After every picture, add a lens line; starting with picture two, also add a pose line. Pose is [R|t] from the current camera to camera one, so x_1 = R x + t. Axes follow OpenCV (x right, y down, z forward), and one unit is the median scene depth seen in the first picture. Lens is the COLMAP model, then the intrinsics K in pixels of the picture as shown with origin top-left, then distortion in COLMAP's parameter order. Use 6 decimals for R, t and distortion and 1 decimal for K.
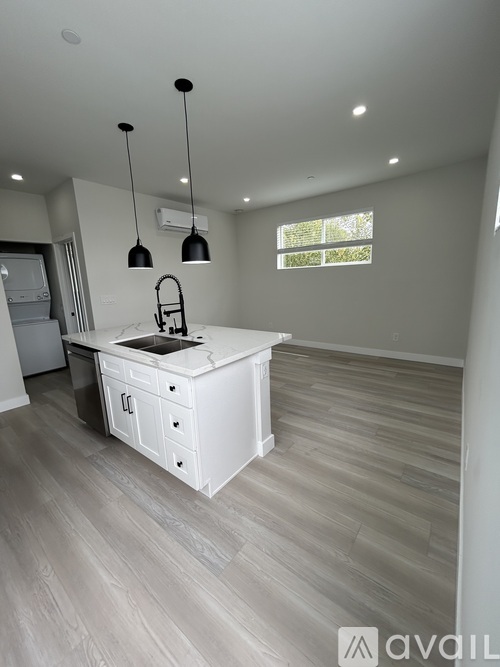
lens RADIAL K [[270.5, 0, 250.3], [0, 270.5, 330.2], [0, 0, 1]] dist [0.000409, 0.000482]
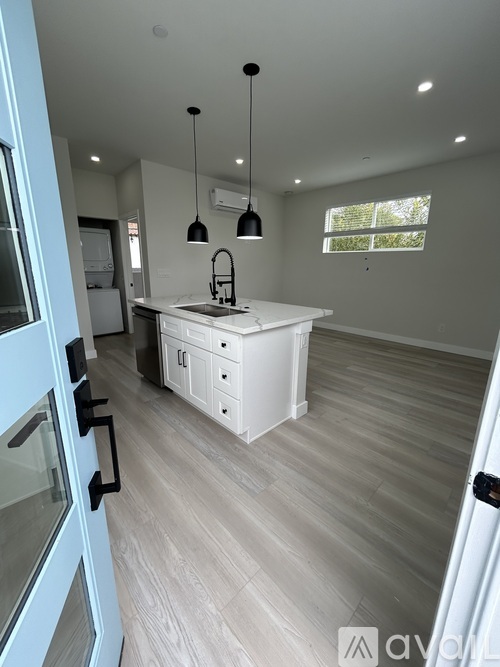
lens RADIAL K [[270.5, 0, 250.6], [0, 270.5, 330.0], [0, 0, 1]] dist [0.000409, 0.000482]
pose [[0.988014, 0.081293, -0.131220, -0.020314], [-0.074755, 0.995738, 0.054016, 0.058258], [0.135052, -0.043559, 0.989881, -0.093501]]
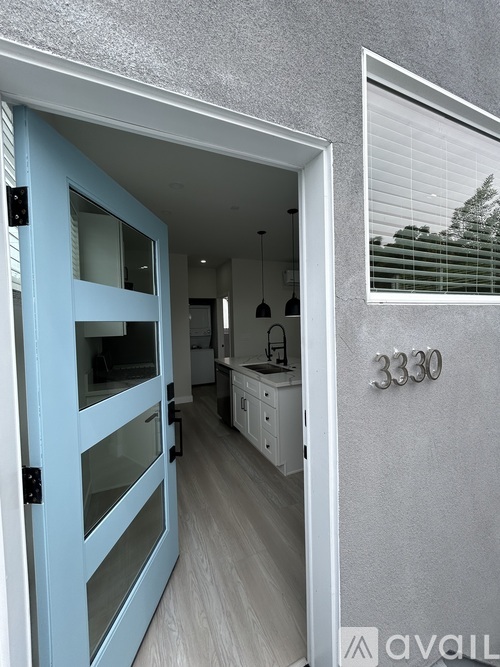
lens RADIAL K [[270.5, 0, 251.1], [0, 270.5, 330.9], [0, 0, 1]] dist [0.000409, 0.000482]
pose [[0.883842, 0.033944, -0.466552, 0.272813], [-0.098677, 0.988450, -0.115020, 0.023588], [0.457259, 0.147698, 0.876983, -0.382335]]
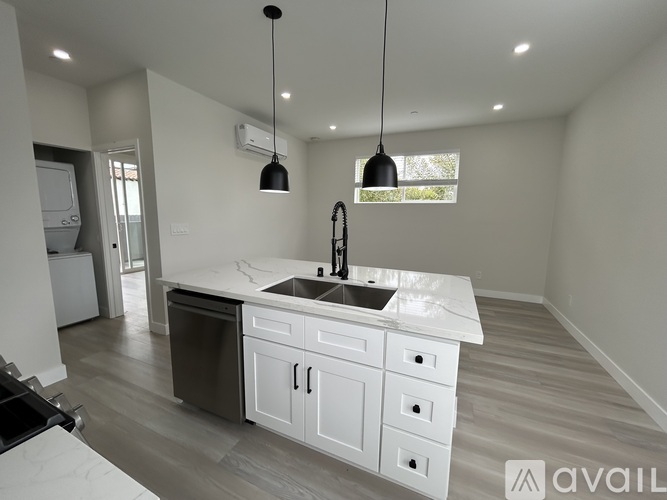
lens RADIAL K [[270.5, 0, 329.3], [0, 270.5, 248.9], [0, 0, 1]] dist [0.000409, 0.000482]
pose [[0.971645, 0.018858, 0.235692, -0.504541], [-0.005907, 0.998439, -0.055533, -0.025563], [-0.236372, 0.052567, 0.970240, 0.251666]]
